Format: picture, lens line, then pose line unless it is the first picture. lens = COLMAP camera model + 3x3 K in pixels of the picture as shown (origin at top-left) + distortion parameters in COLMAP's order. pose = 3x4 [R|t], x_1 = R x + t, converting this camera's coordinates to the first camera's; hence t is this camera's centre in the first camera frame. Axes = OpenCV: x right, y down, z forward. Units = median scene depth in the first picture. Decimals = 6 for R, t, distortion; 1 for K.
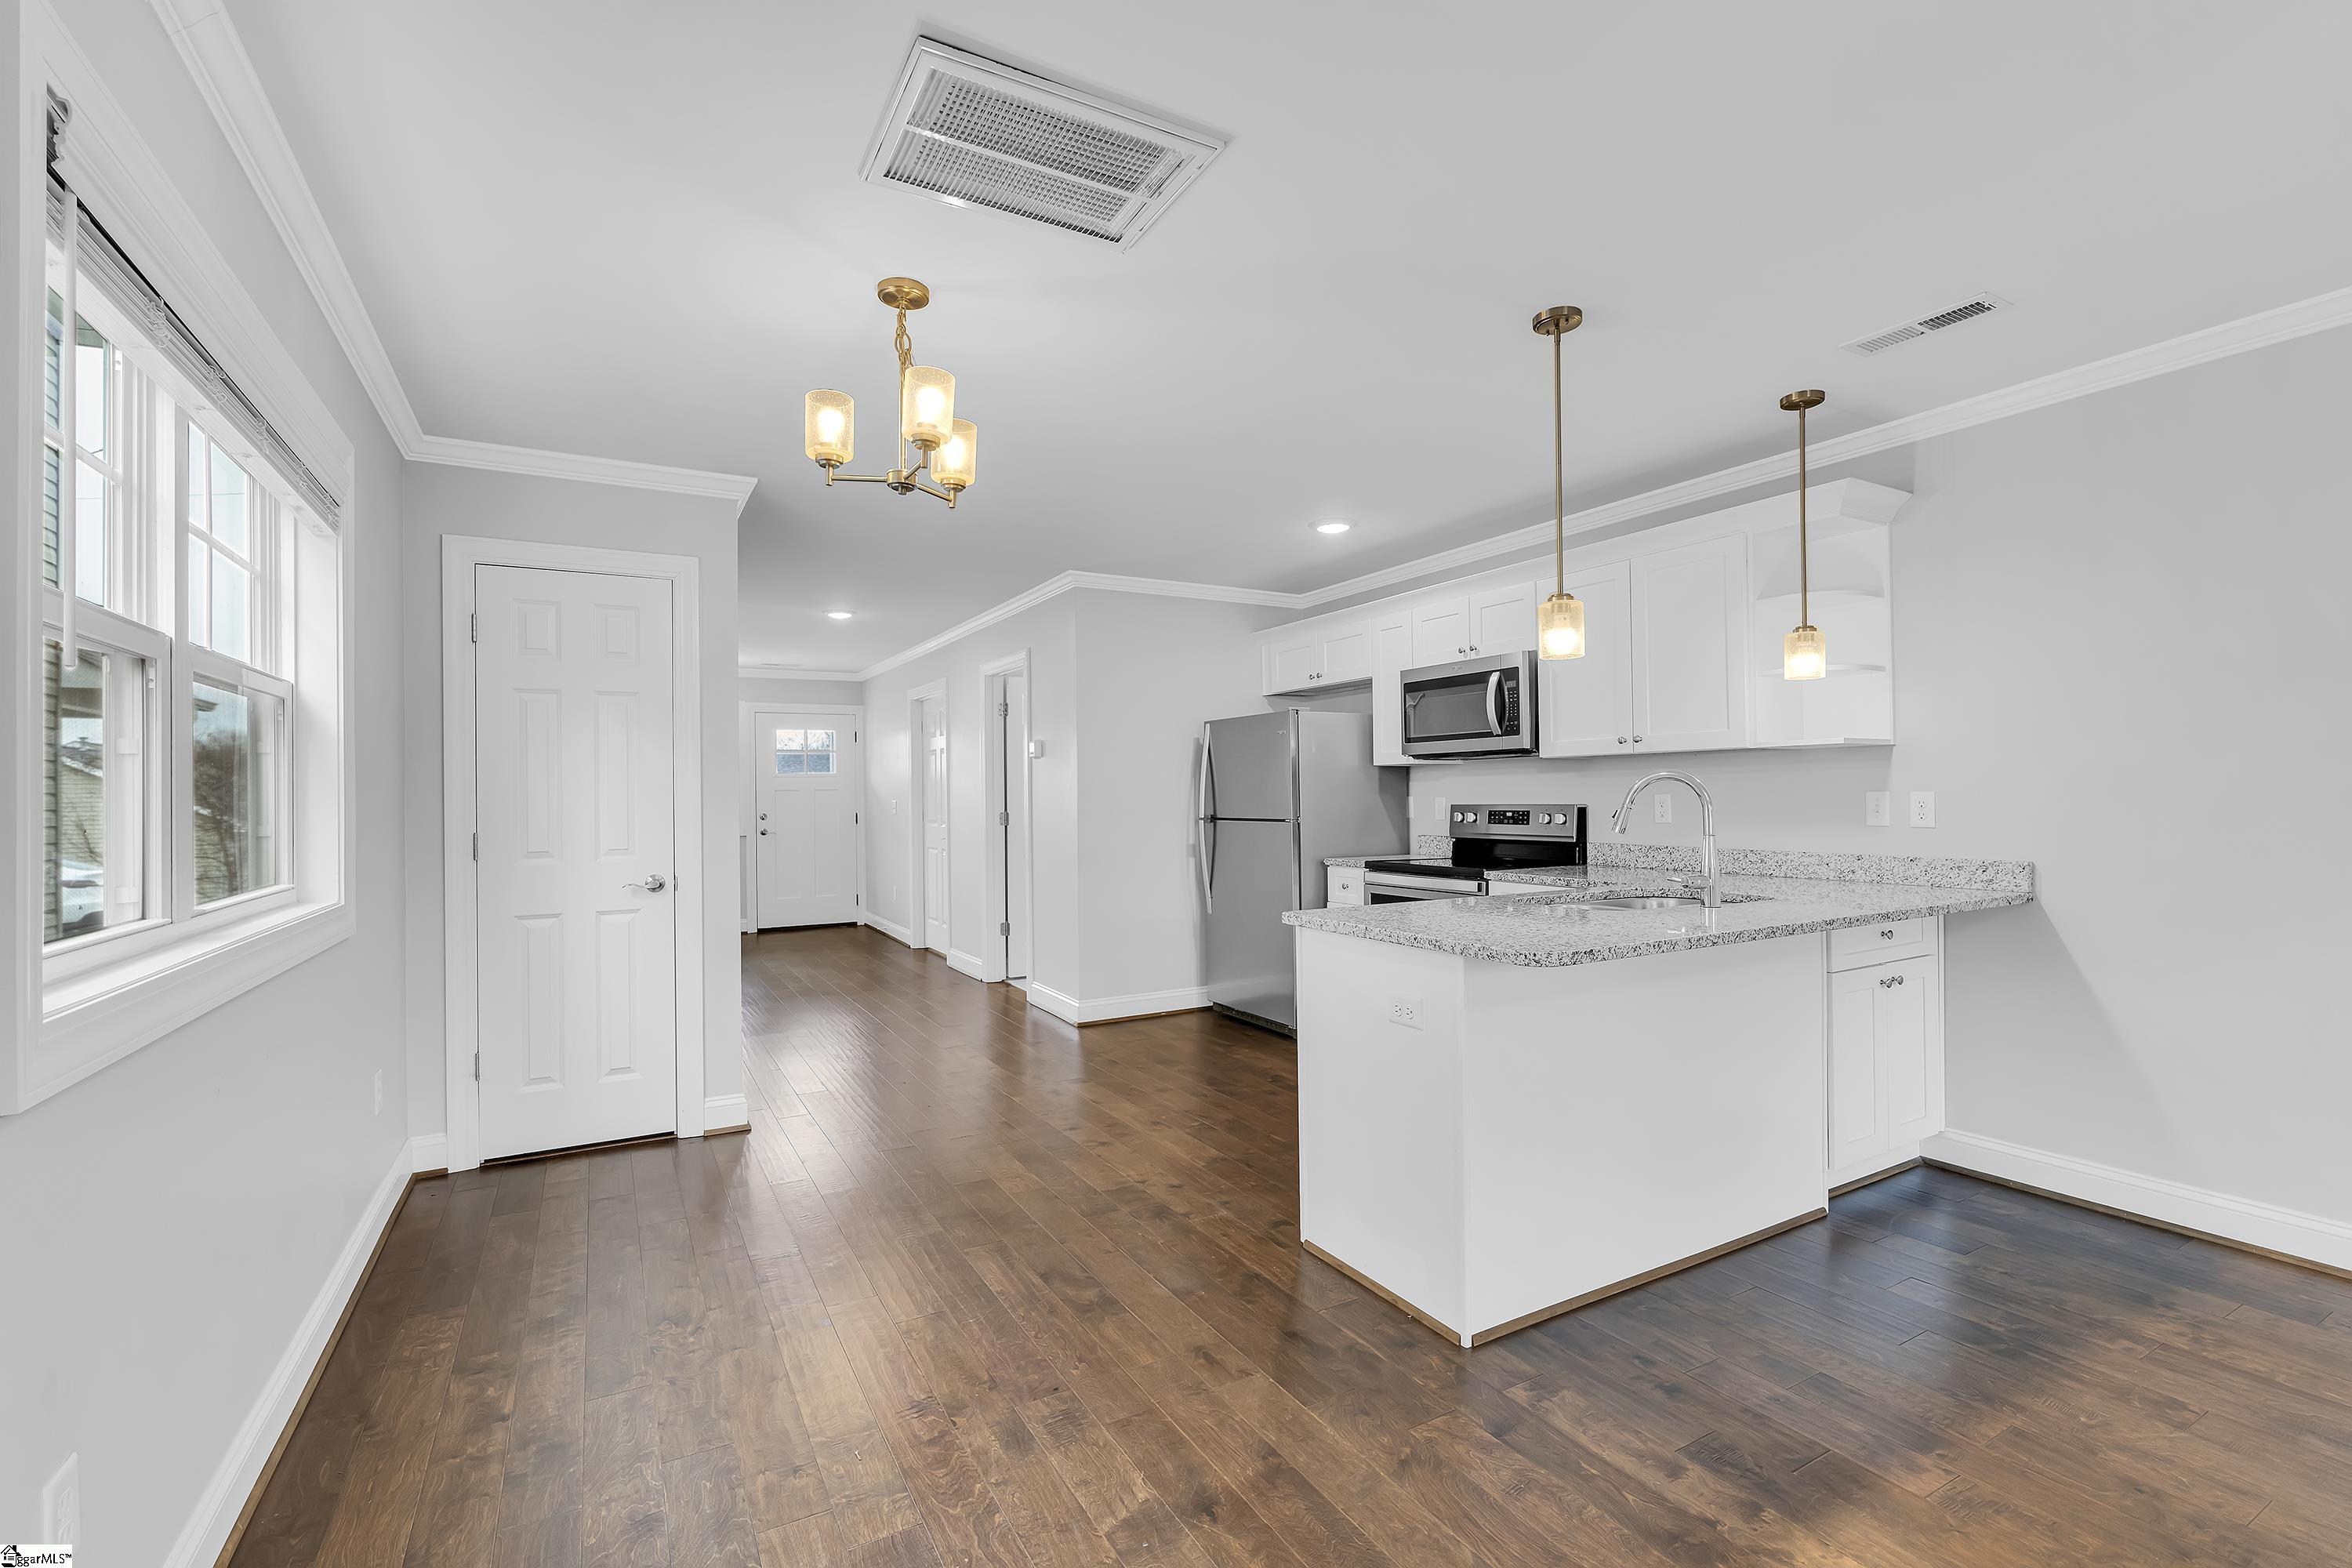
lens RADIAL K [[1027.3, 0, 1178.2], [0, 1027.3, 792.9], [0, 0, 1]] dist [-0.001351, 0.000320]
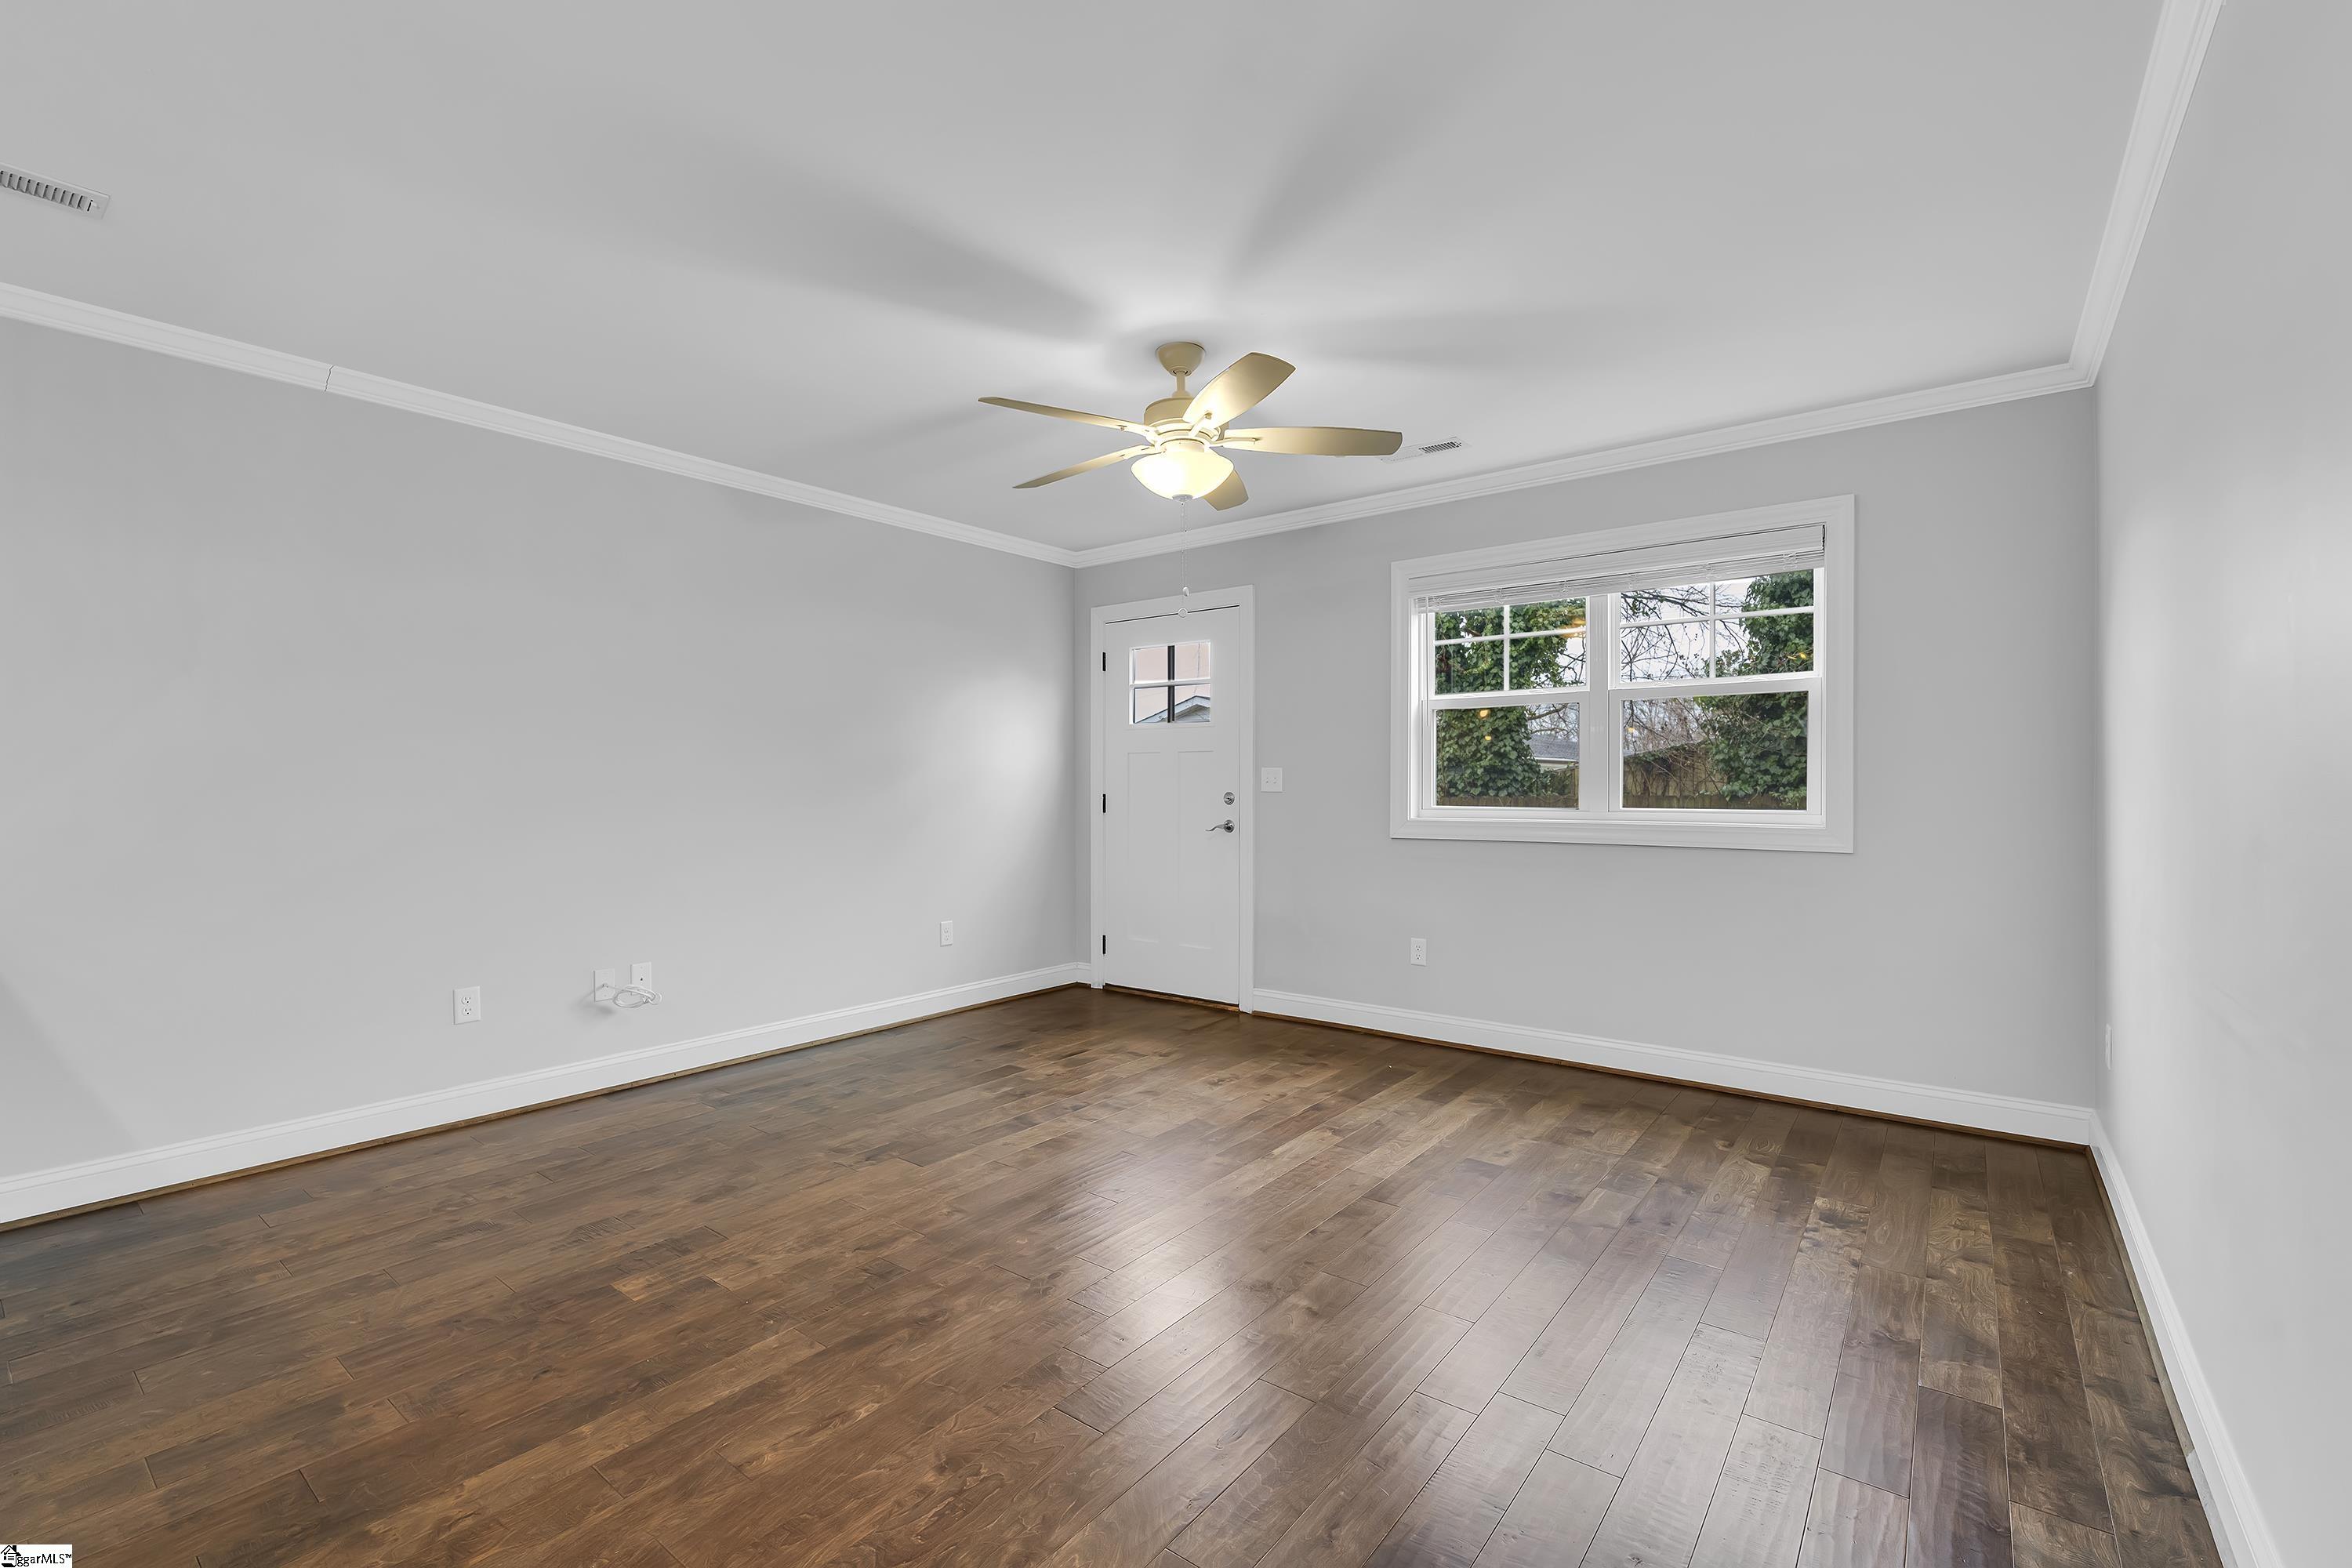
lens RADIAL K [[1027.3, 0, 1168.7], [0, 1027.3, 797.1], [0, 0, 1]] dist [-0.001351, 0.000320]
pose [[-0.384554, -0.002030, 0.923100, -0.273350], [0.000847, 0.999996, 0.002552, 0.024275], [-0.923102, 0.001763, -0.384551, 0.351741]]
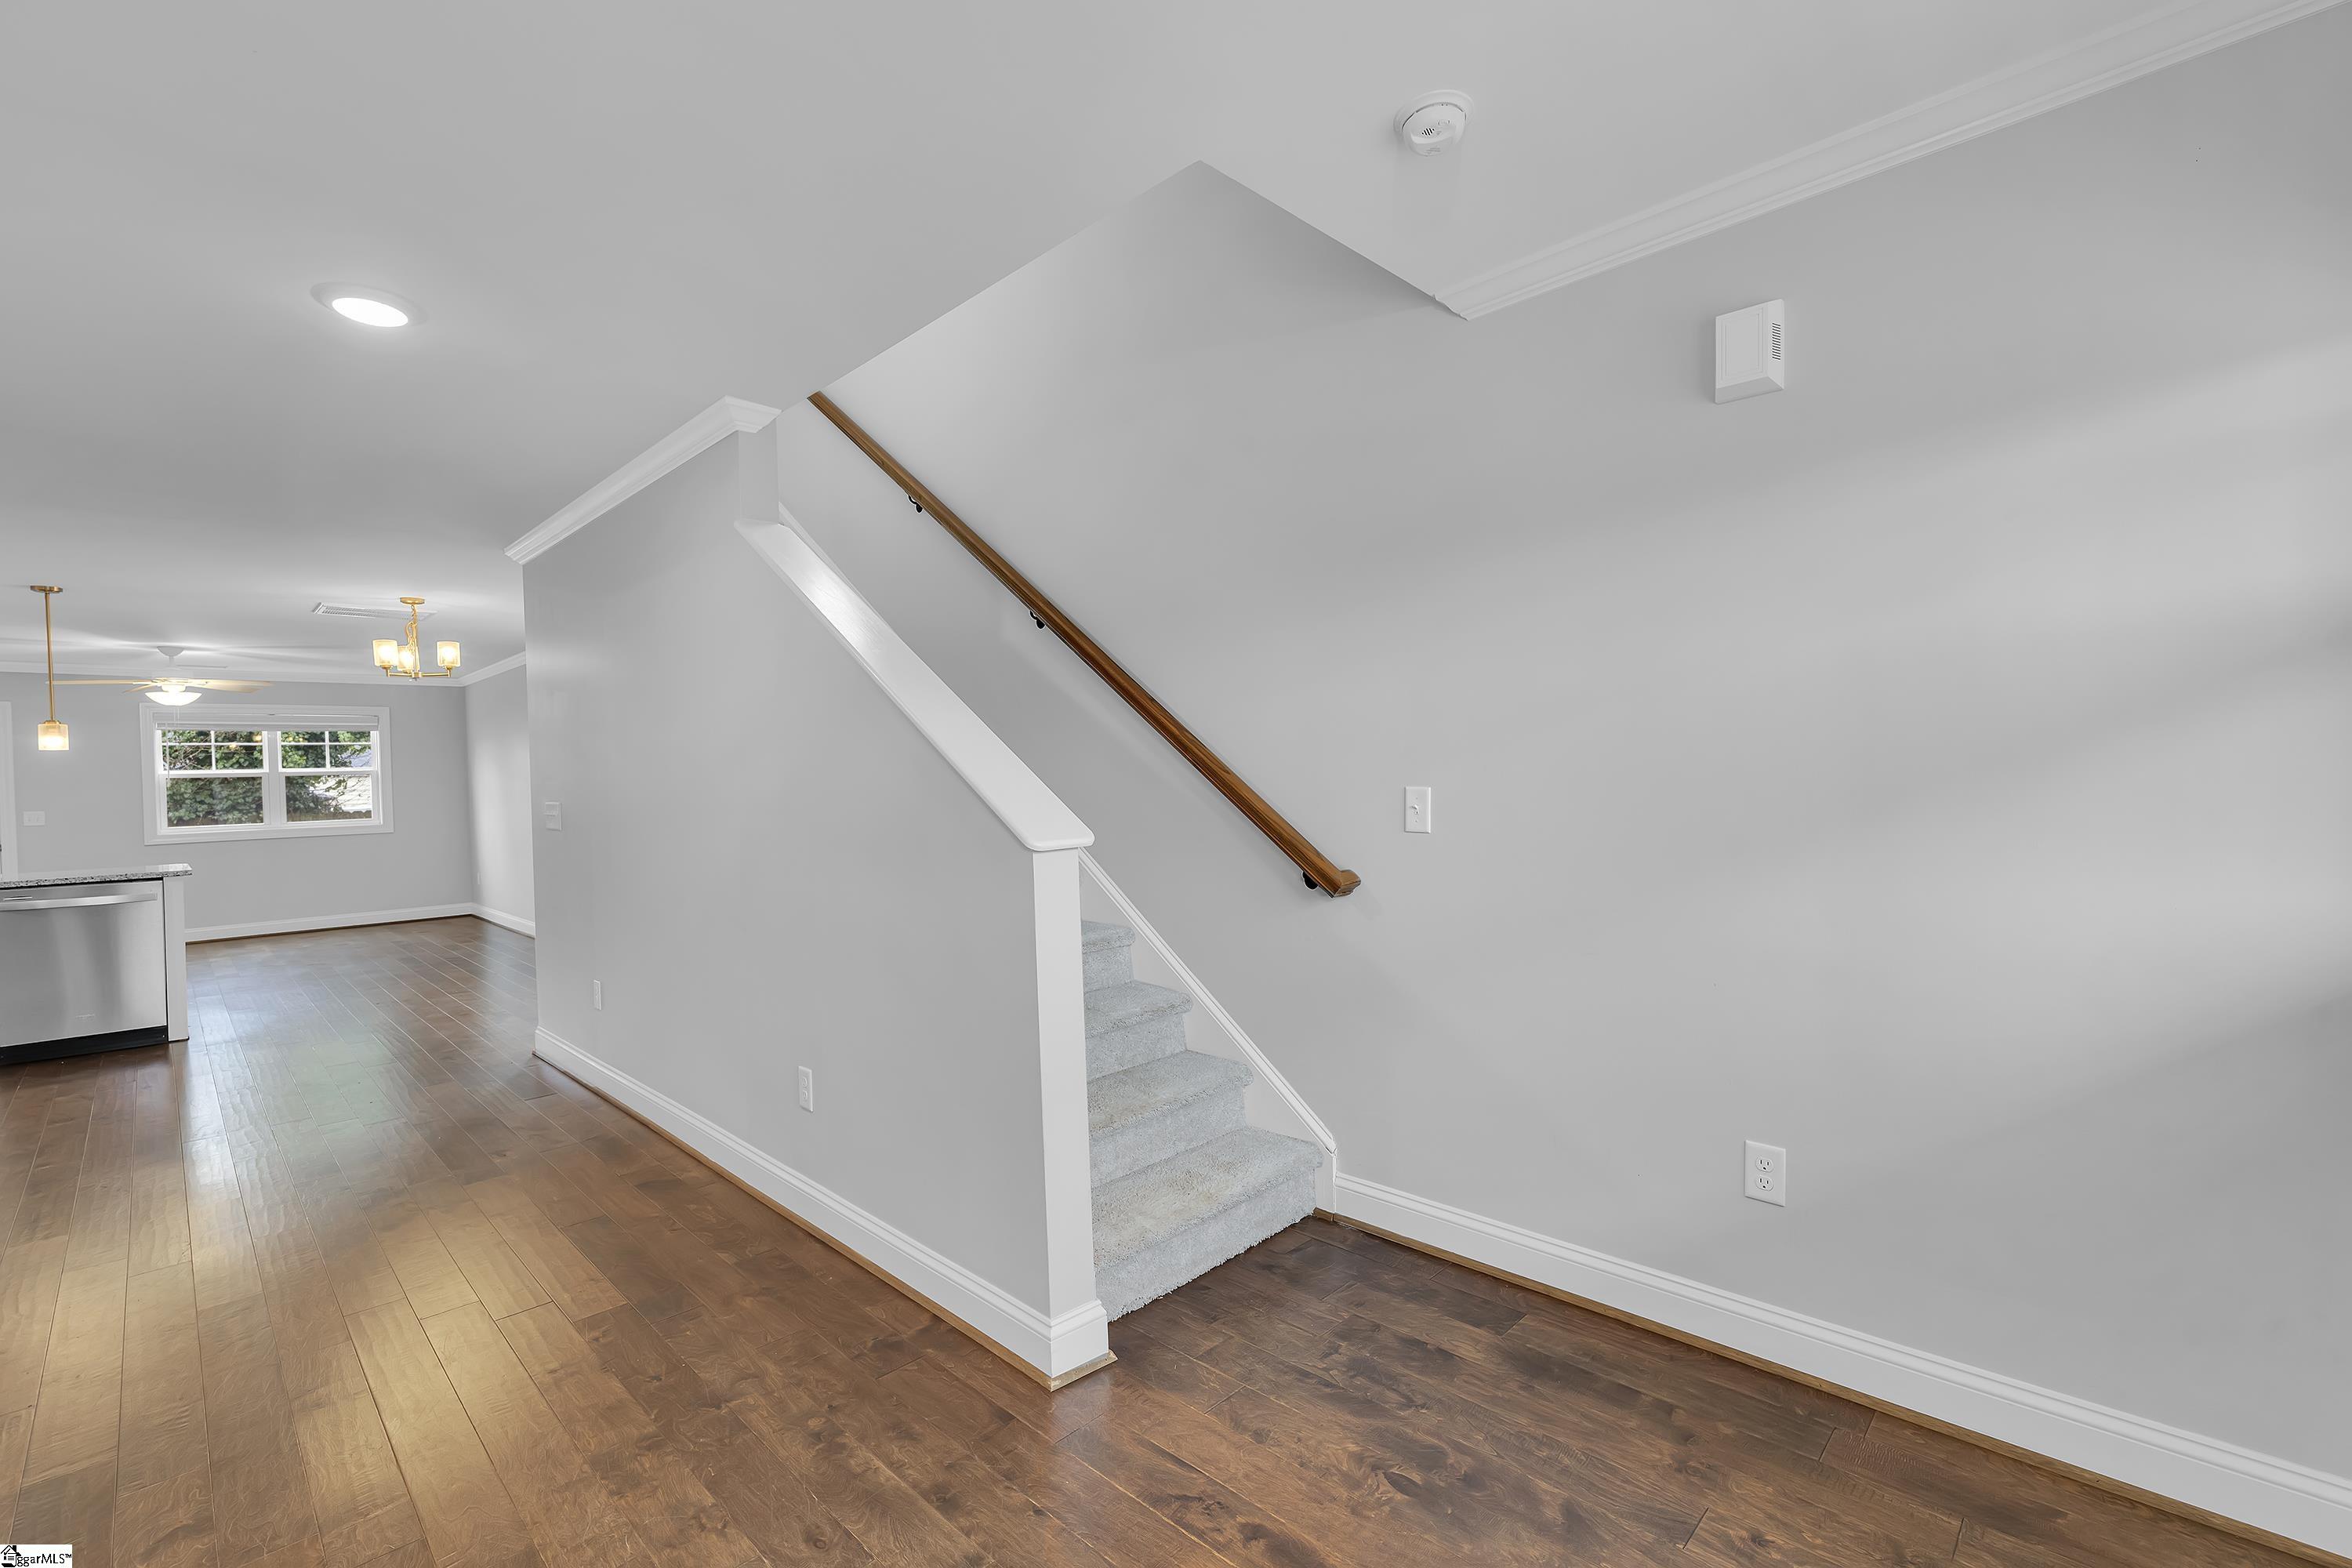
lens RADIAL K [[1027.3, 0, 1159.6], [0, 1027.3, 797.2], [0, 0, 1]] dist [-0.001351, 0.000320]
pose [[-0.965847, 0.046282, -0.254944, -0.959232], [0.041855, 0.998864, 0.022765, 0.009589], [0.255708, 0.011317, -0.966688, 2.703965]]
